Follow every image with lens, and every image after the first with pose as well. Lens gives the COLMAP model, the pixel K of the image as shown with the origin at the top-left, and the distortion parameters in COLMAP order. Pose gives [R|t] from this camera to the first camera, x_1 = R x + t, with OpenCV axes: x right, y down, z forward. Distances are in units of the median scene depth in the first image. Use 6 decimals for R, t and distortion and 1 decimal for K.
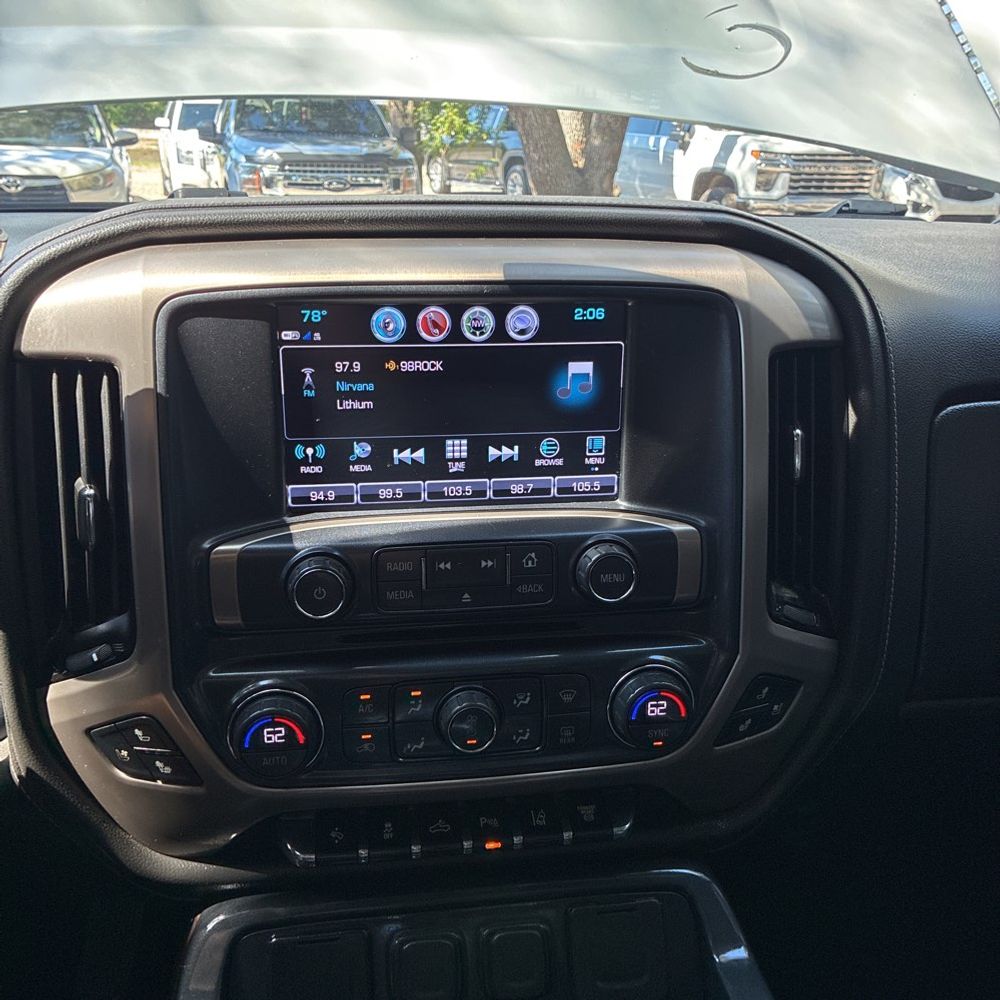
lens RADIAL K [[972.8, 0, 501.8], [0, 972.8, 506.3], [0, 0, 1]] dist [0.014864, 0.000000]
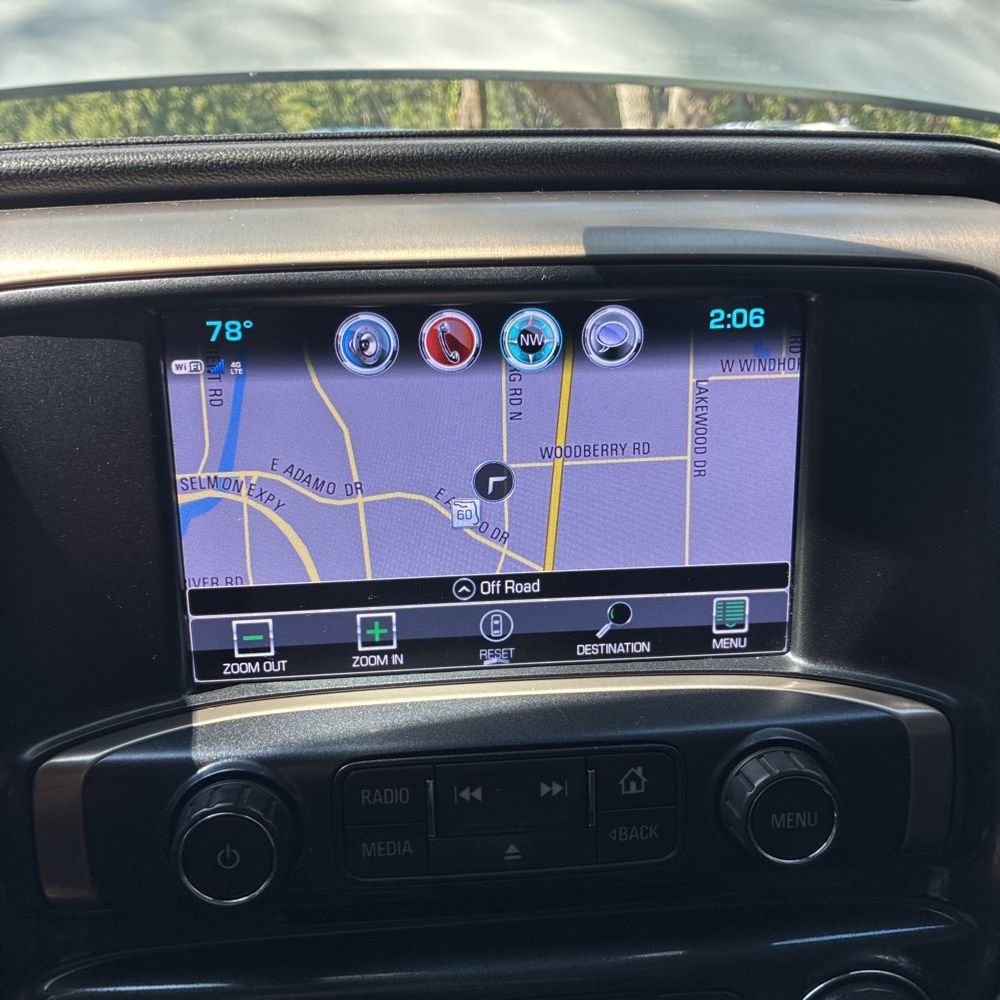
lens RADIAL K [[972.8, 0, 501.5], [0, 972.8, 500.7], [0, 0, 1]] dist [0.014864, 0.000000]
pose [[0.997430, -0.008882, -0.071097, -0.003219], [0.005041, 0.998528, -0.054012, -0.068340], [0.071472, 0.053515, 0.996006, 0.459958]]
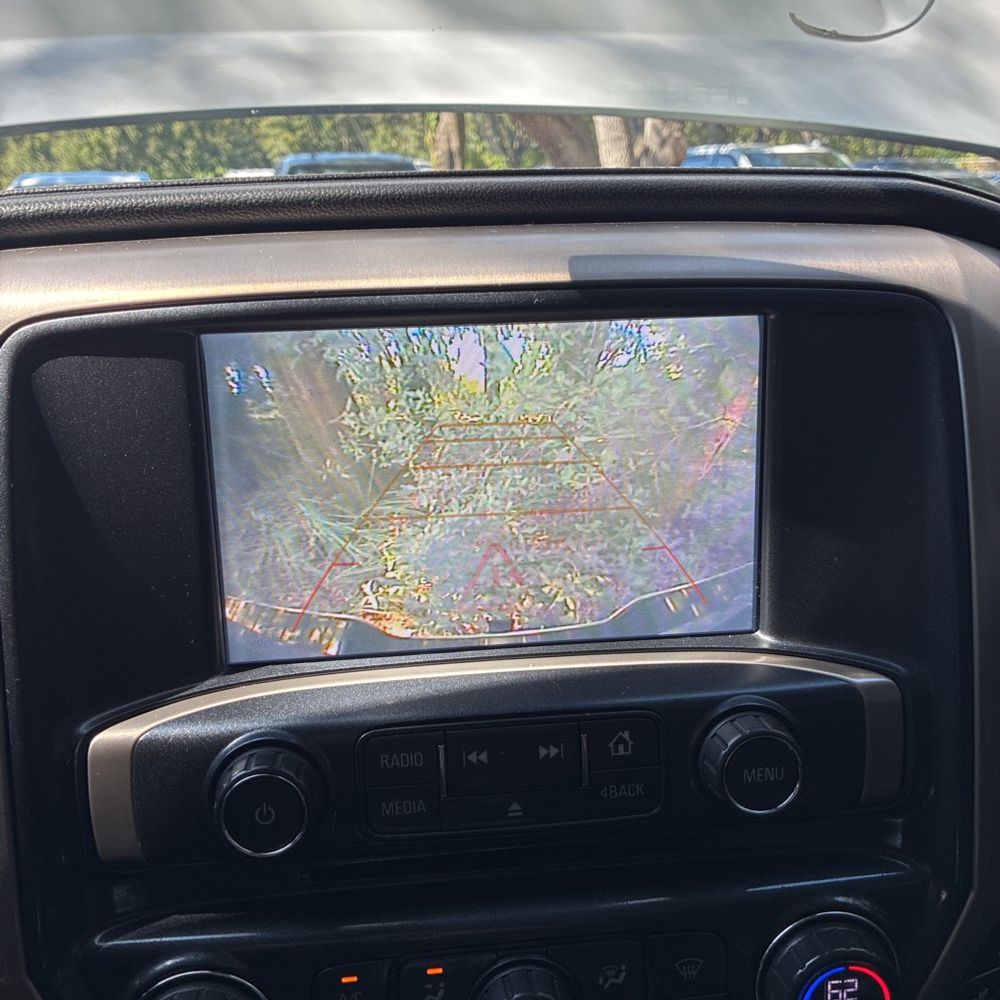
lens RADIAL K [[972.8, 0, 497.6], [0, 972.8, 498.6], [0, 0, 1]] dist [0.014864, 0.000000]
pose [[0.998138, -0.023309, -0.056358, -0.009292], [0.019000, 0.996941, -0.075816, -0.050609], [0.057953, 0.074604, 0.995528, 0.390555]]
